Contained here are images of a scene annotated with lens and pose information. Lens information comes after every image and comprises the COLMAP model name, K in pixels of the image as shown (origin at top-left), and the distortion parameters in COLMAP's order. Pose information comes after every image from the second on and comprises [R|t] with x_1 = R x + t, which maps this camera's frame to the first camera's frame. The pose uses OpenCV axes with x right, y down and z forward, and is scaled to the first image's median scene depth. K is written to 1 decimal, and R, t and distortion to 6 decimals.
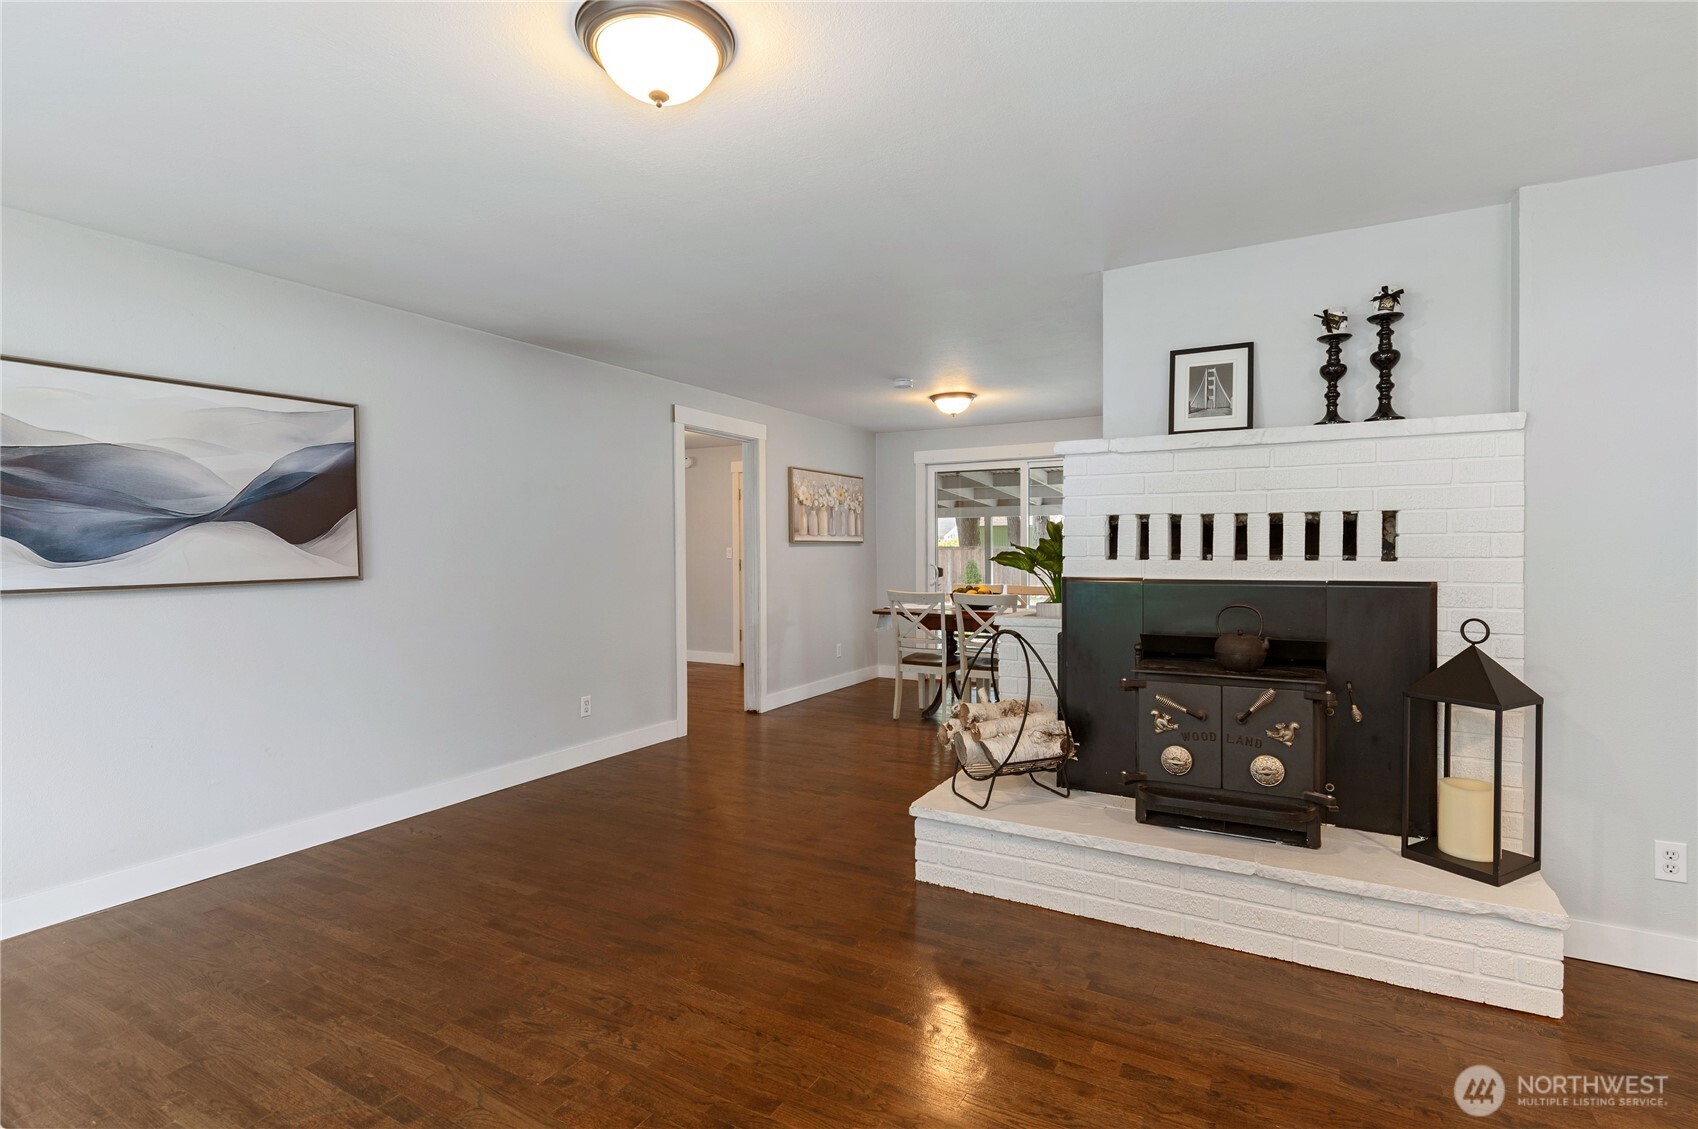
lens RADIAL K [[817.7, 0, 847.2], [0, 817.7, 563.3], [0, 0, 1]] dist [0.001253, -0.000007]
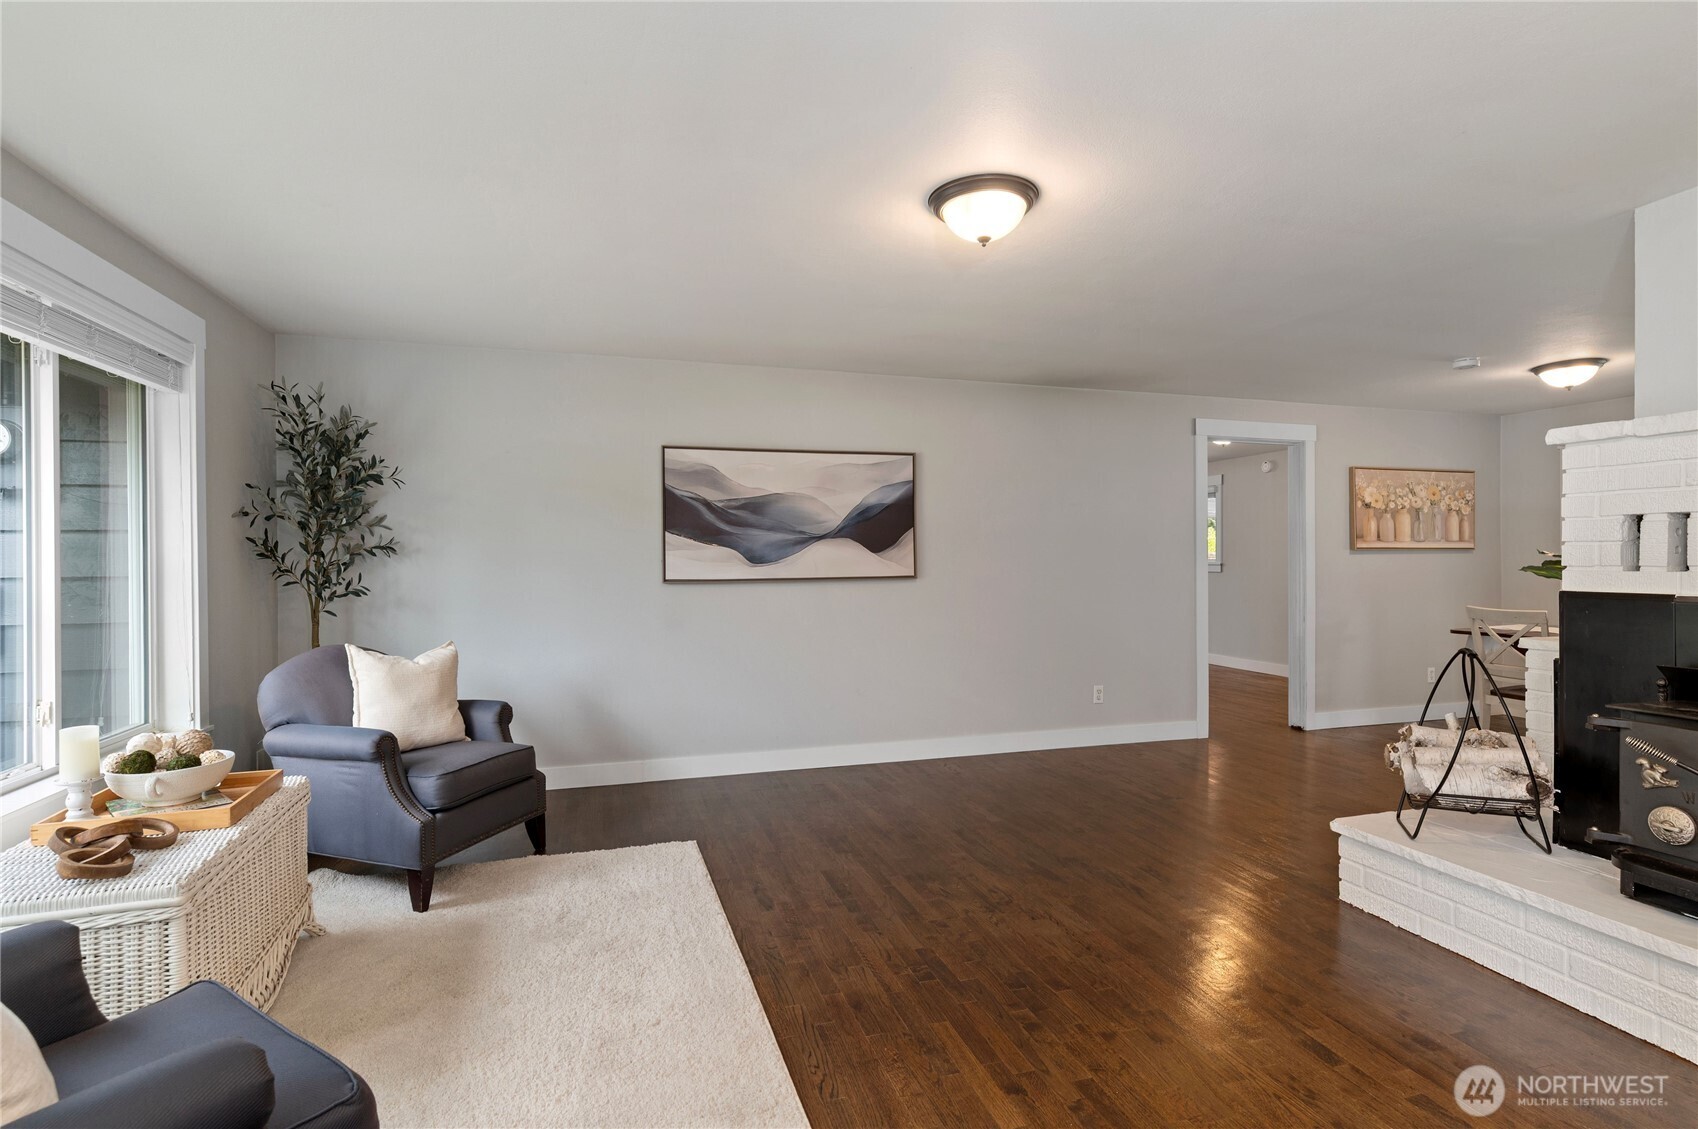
lens RADIAL K [[817.7, 0, 849.9], [0, 817.7, 563.2], [0, 0, 1]] dist [0.001253, -0.000007]
pose [[0.728391, 0.007119, -0.685124, 0.323362], [-0.013211, 0.999906, -0.003656, 0.000997], [0.685034, 0.011714, 0.728417, -0.106895]]
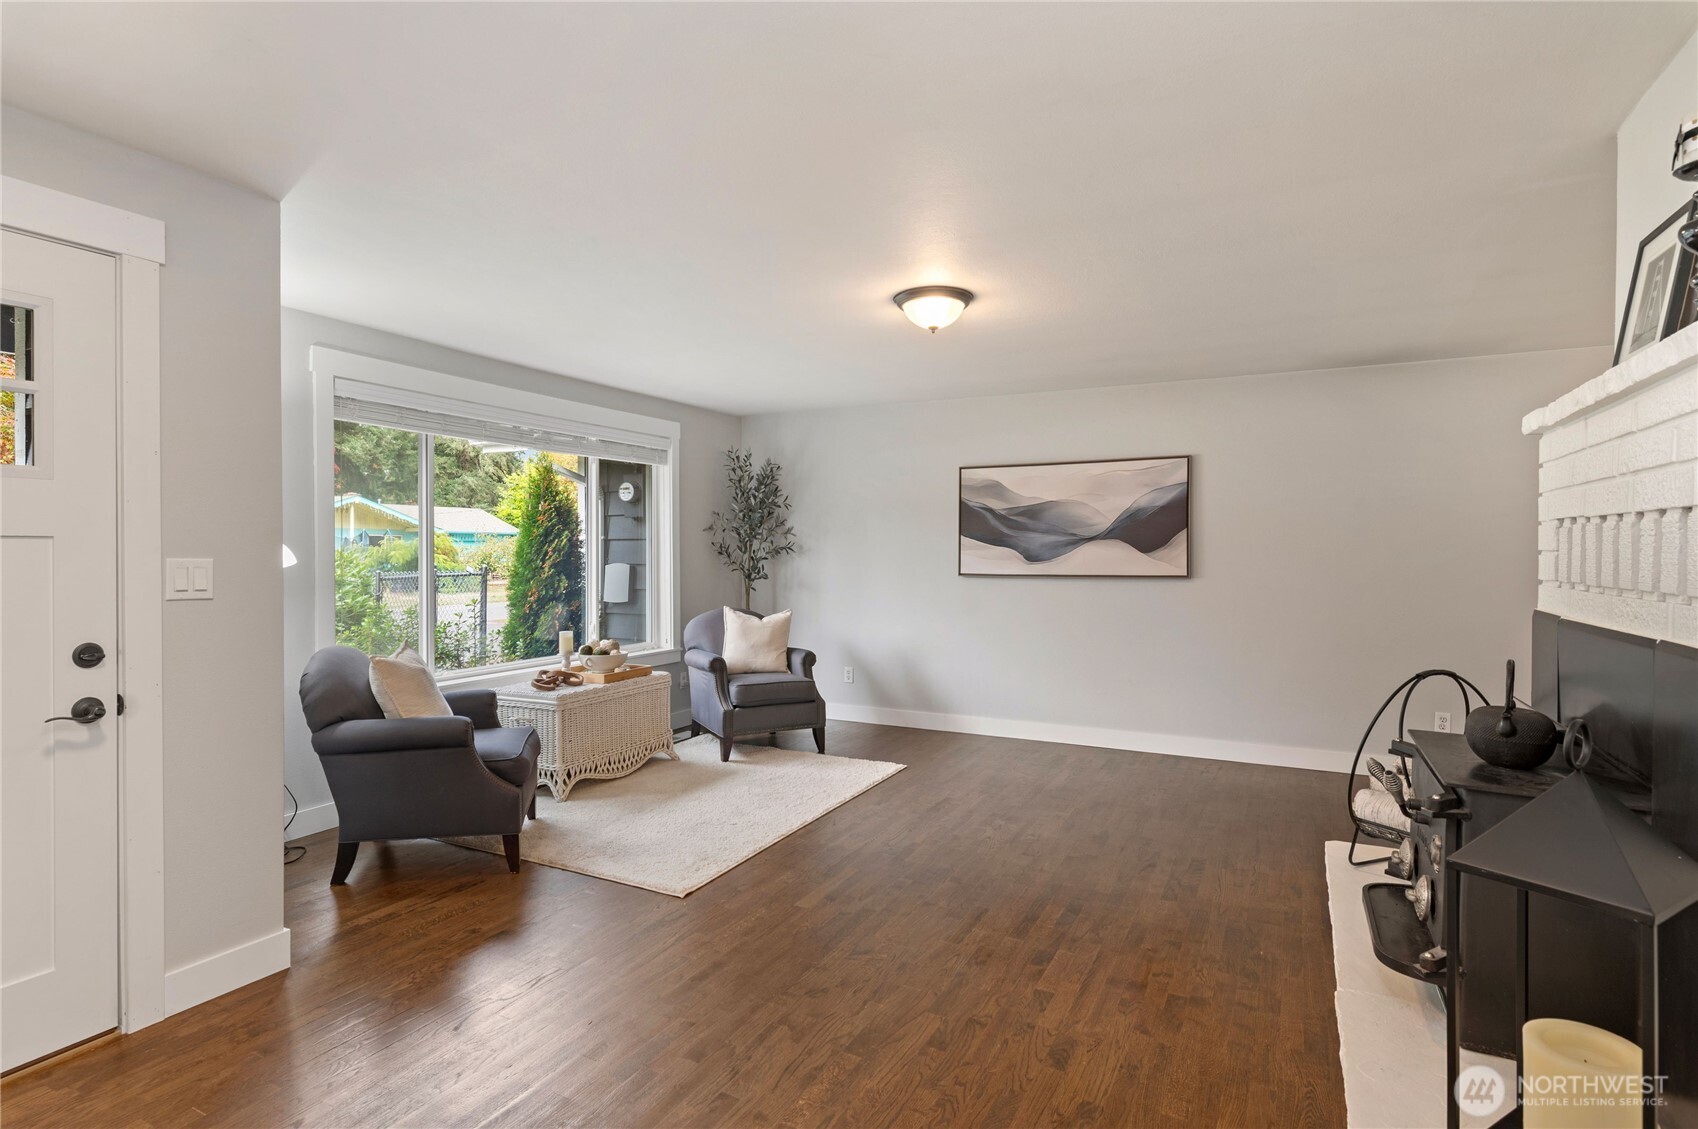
lens RADIAL K [[857.9, 0, 844.6], [0, 857.9, 556.3], [0, 0, 1]] dist [0.003878, 0.000470]
pose [[0.035946, 0.011993, -0.999282, 1.017417], [-0.019797, 0.999740, 0.011286, -0.026273], [0.999158, 0.019377, 0.036174, 0.406843]]
